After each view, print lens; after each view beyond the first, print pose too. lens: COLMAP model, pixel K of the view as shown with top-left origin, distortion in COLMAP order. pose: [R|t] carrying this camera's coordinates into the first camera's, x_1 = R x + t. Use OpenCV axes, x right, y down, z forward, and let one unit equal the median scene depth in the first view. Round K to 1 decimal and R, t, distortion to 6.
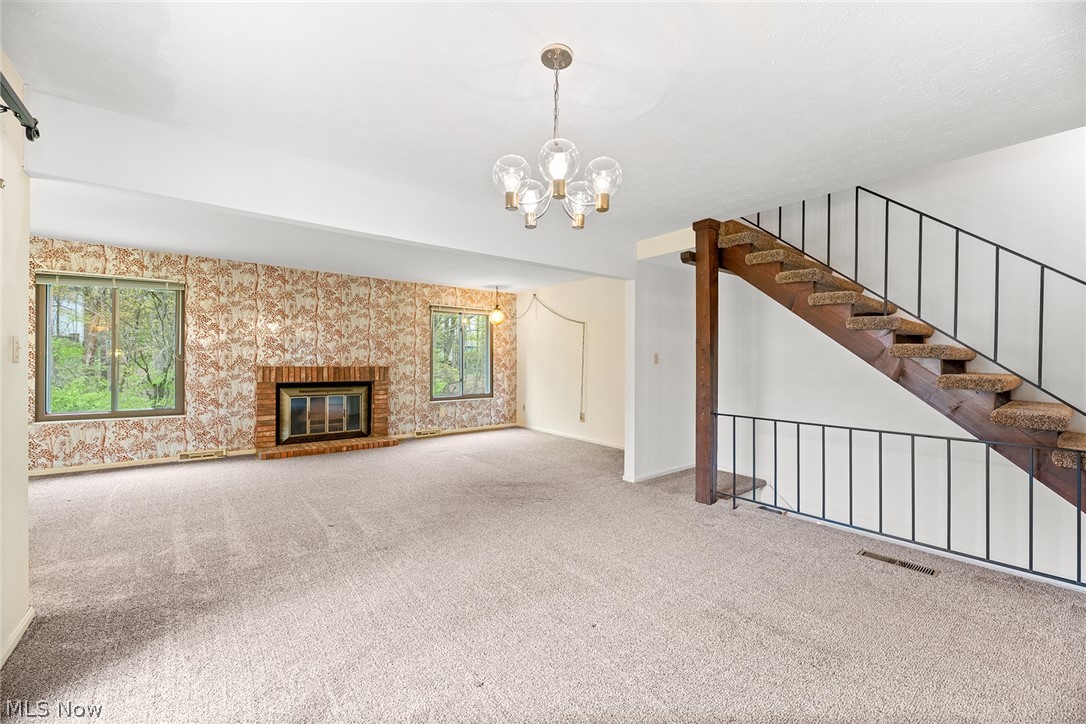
lens RADIAL K [[441.7, 0, 545.5], [0, 441.7, 358.7], [0, 0, 1]] dist [-0.001197, -0.004374]
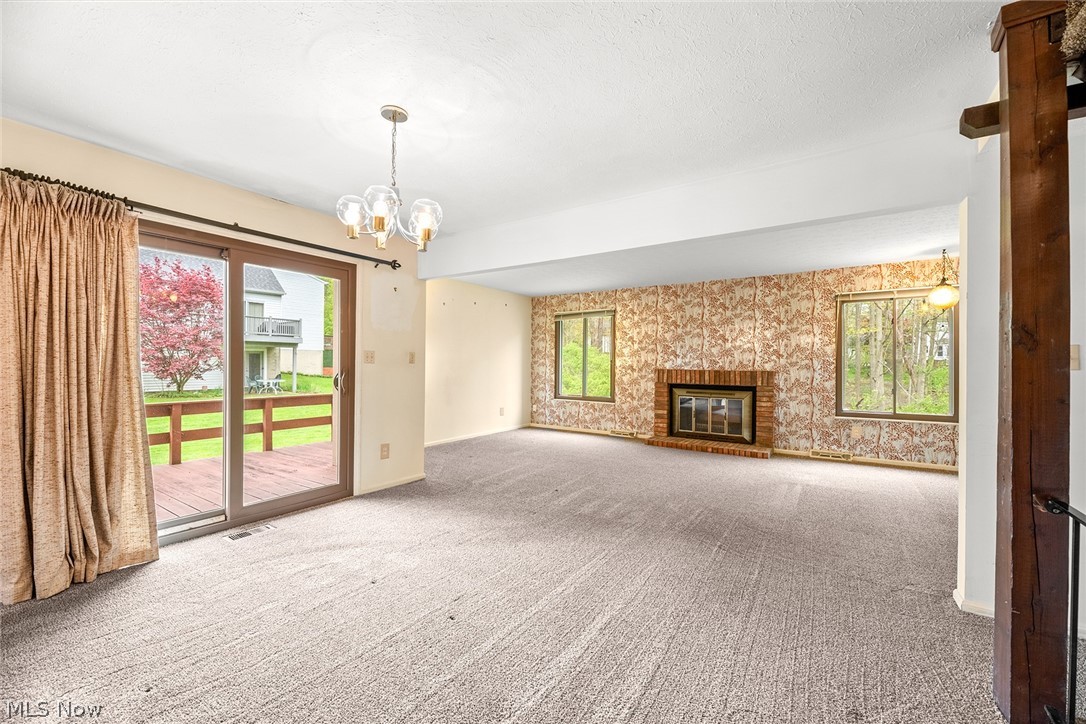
lens RADIAL K [[441.7, 0, 546.3], [0, 441.7, 365.4], [0, 0, 1]] dist [-0.001197, -0.004374]
pose [[0.303131, 0.001190, -0.952948, 0.404261], [-0.000141, 0.999999, 0.001204, 0.005160], [0.952949, -0.000231, 0.303131, 0.316170]]
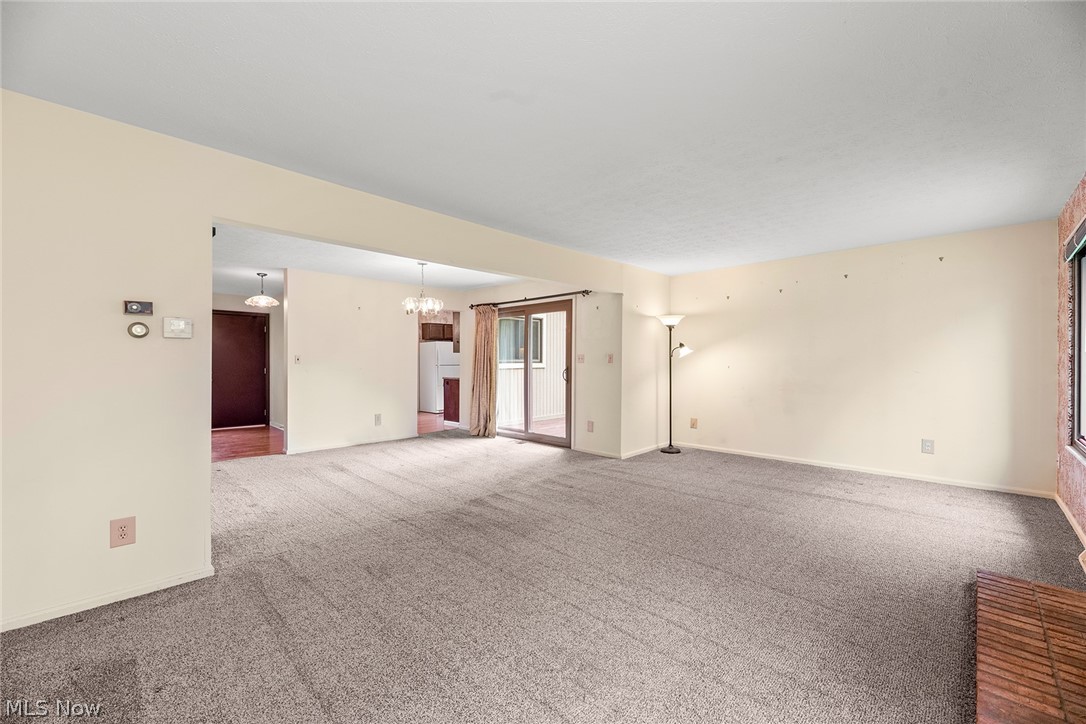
lens RADIAL K [[441.7, 0, 542.7], [0, 441.7, 365.9], [0, 0, 1]] dist [-0.001197, -0.004374]
pose [[-0.993834, -0.005840, -0.110727, -0.140957], [-0.006029, 0.999981, 0.001374, 0.008212], [0.110716, 0.002033, -0.993850, 1.260019]]
